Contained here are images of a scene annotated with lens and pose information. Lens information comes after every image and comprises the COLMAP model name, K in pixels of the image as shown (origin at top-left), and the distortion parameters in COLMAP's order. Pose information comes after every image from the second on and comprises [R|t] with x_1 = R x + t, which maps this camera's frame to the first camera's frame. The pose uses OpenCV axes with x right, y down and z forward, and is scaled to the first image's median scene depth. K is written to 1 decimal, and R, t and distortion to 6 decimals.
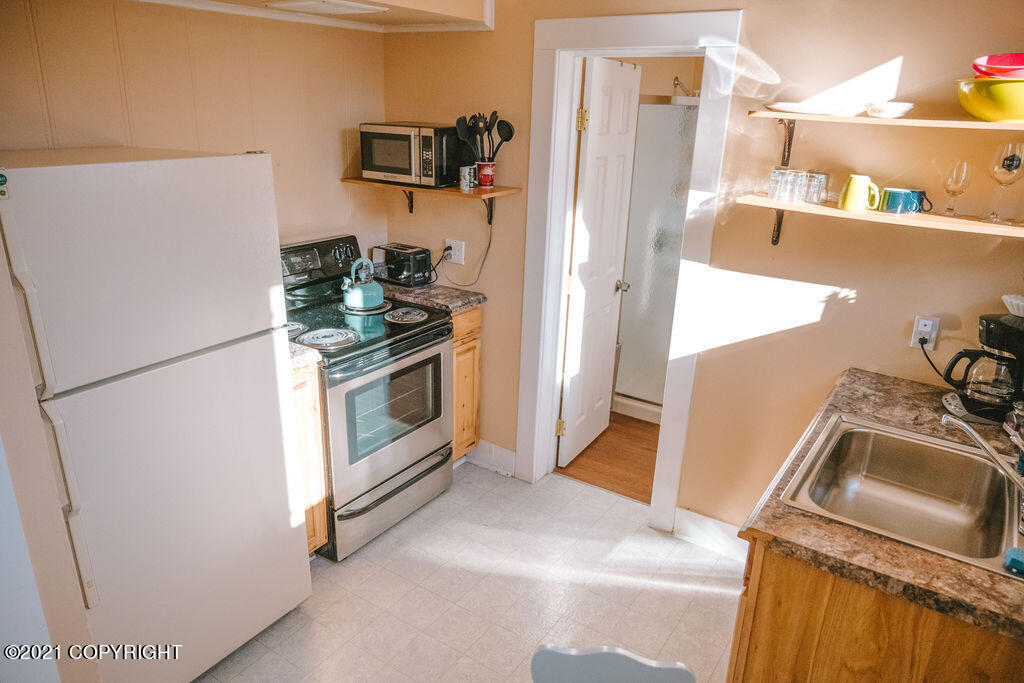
lens RADIAL K [[691.5, 0, 511.9], [0, 691.5, 339.2], [0, 0, 1]] dist [-0.000525, 0.005410]
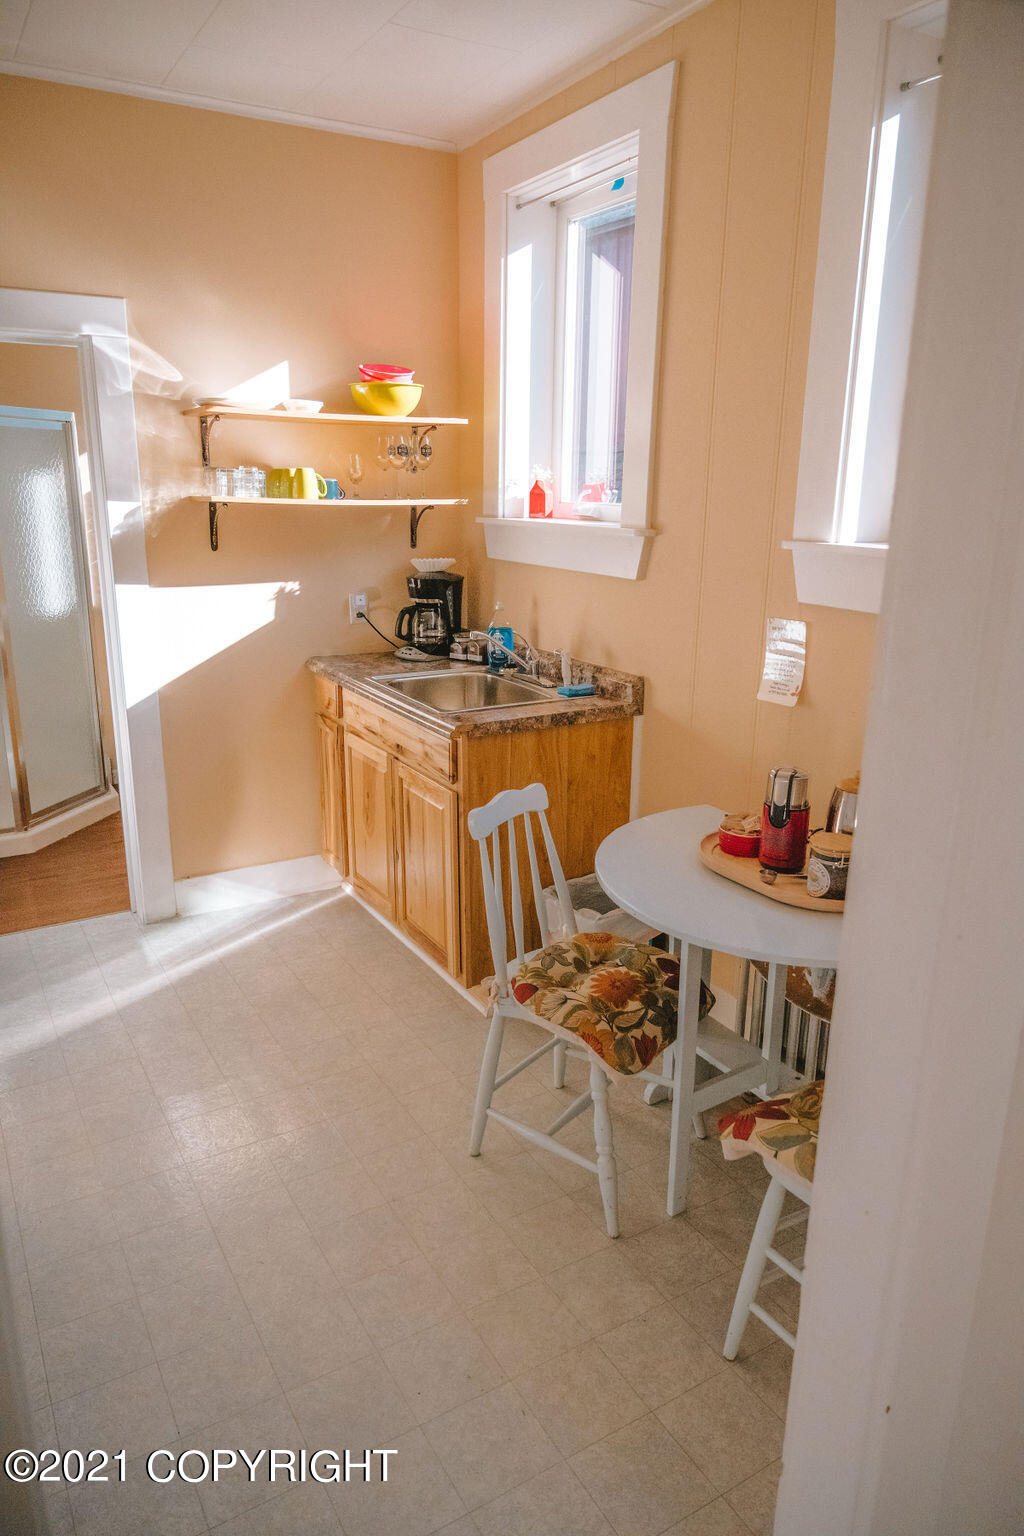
lens RADIAL K [[1037.3, 0, 512.5], [0, 1037.3, 771.8], [0, 0, 1]] dist [-0.000525, 0.005410]
pose [[0.431371, -0.270266, 0.860741, -0.783253], [0.298294, 0.943141, 0.146645, 0.066385], [-0.851434, 0.193496, 0.487463, 0.011550]]
